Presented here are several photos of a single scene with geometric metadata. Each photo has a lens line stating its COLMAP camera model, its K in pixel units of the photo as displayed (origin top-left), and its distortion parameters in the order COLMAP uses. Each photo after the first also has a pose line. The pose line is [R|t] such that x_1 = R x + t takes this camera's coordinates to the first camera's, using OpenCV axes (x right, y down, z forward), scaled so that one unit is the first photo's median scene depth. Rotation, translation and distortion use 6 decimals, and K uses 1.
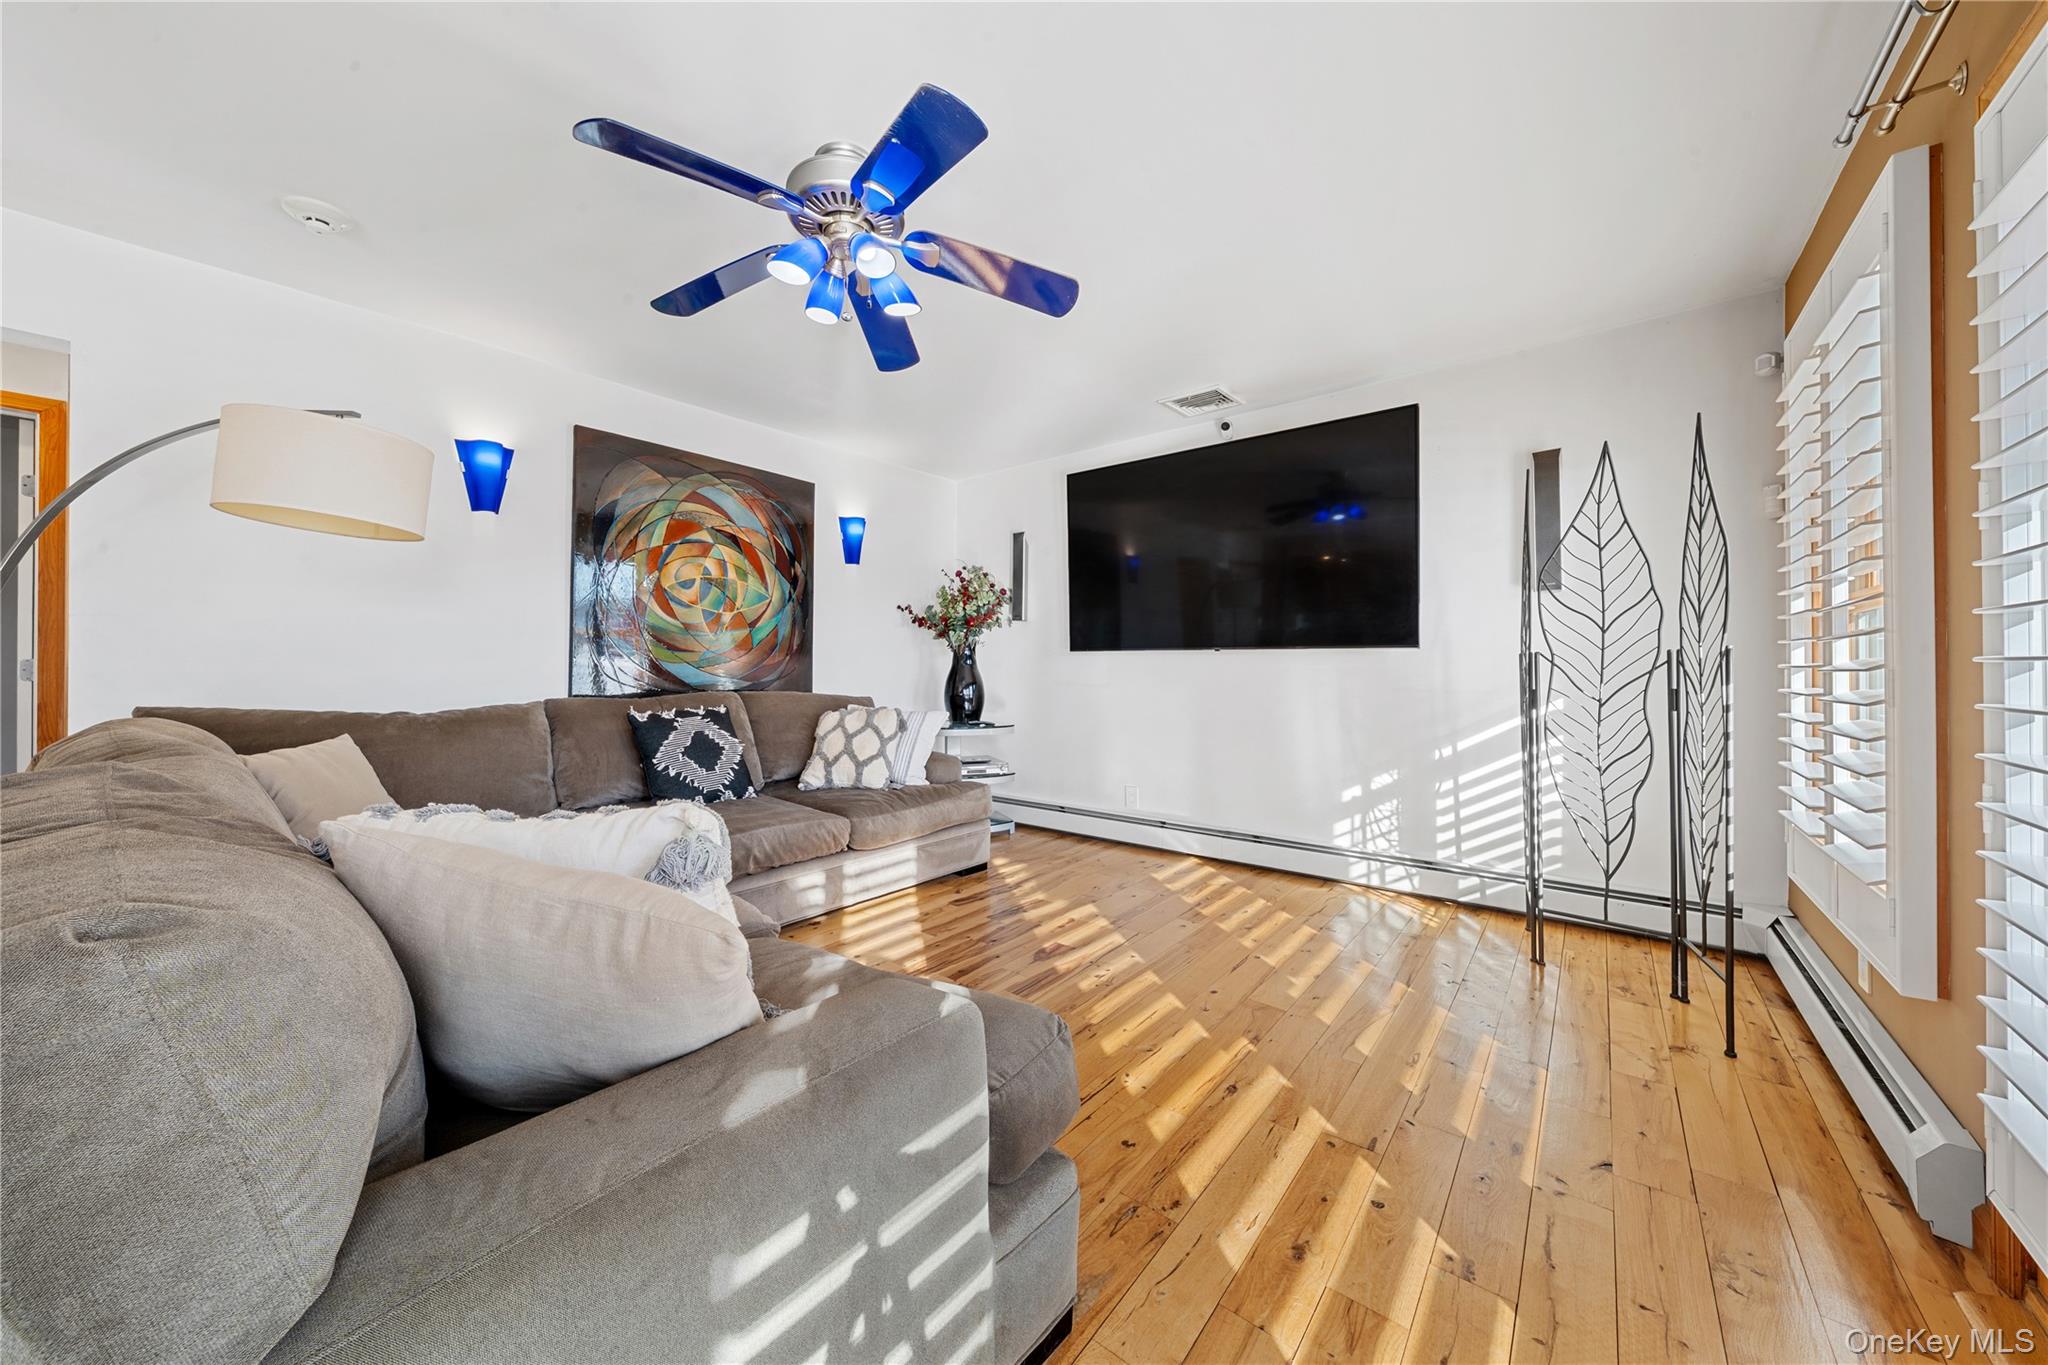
lens RADIAL K [[713.0, 0, 1031.3], [0, 713.0, 675.7], [0, 0, 1]] dist [-0.000176, 0.000051]
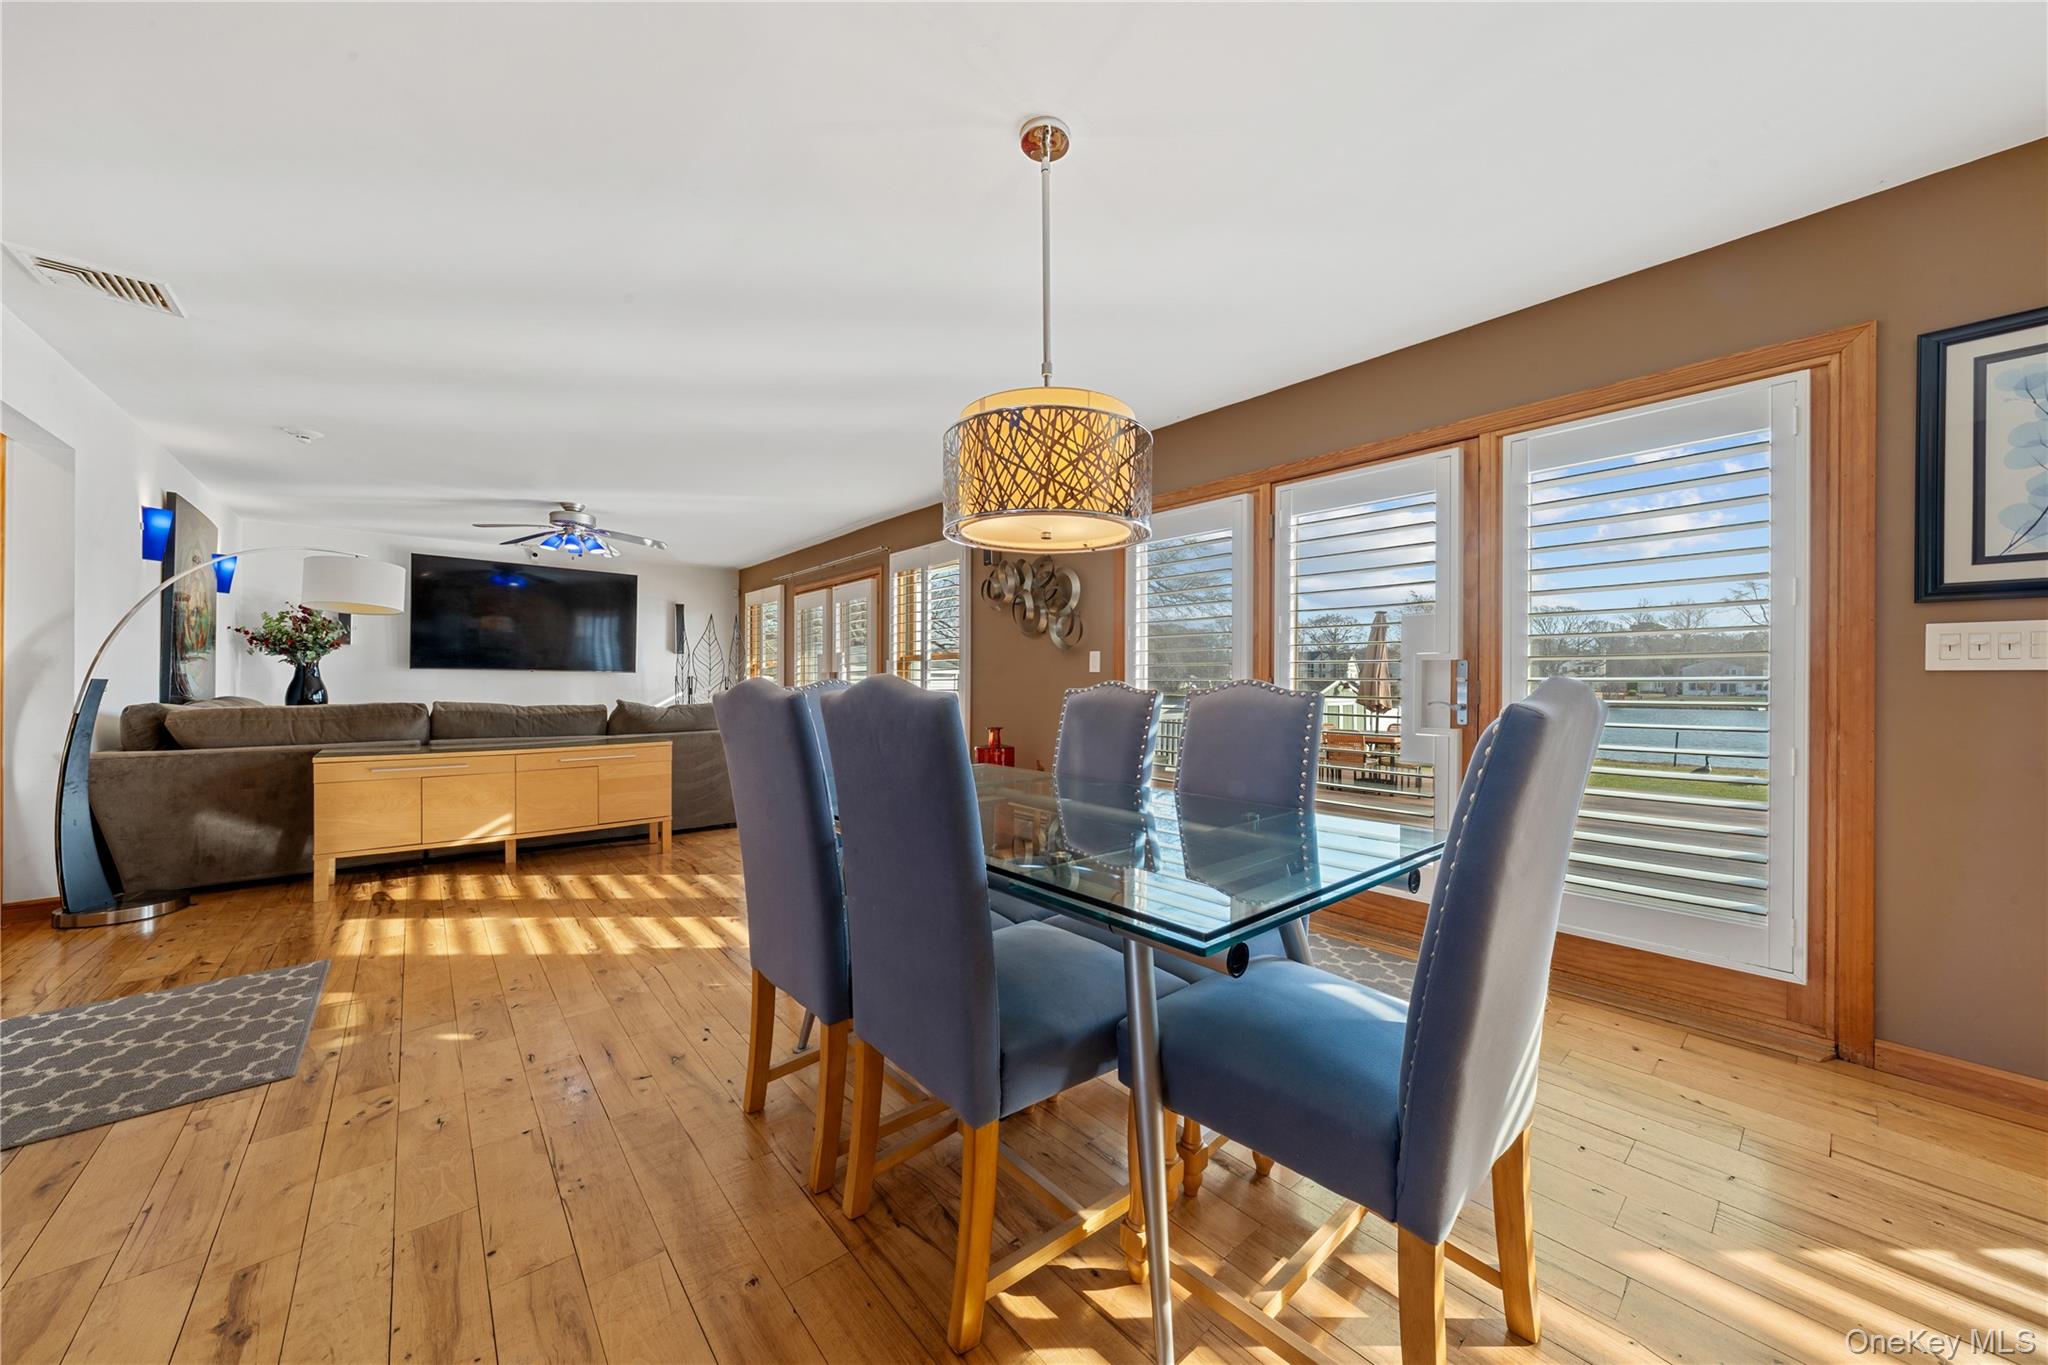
lens RADIAL K [[704.8, 0, 1024.5], [0, 704.8, 680.5], [0, 0, 1]] dist [-0.000730, 0.000035]
pose [[0.189387, 0.004368, 0.981893, -1.177851], [-0.001397, 0.999990, -0.004179, -0.003293], [-0.981901, -0.000580, 0.189392, -0.576525]]
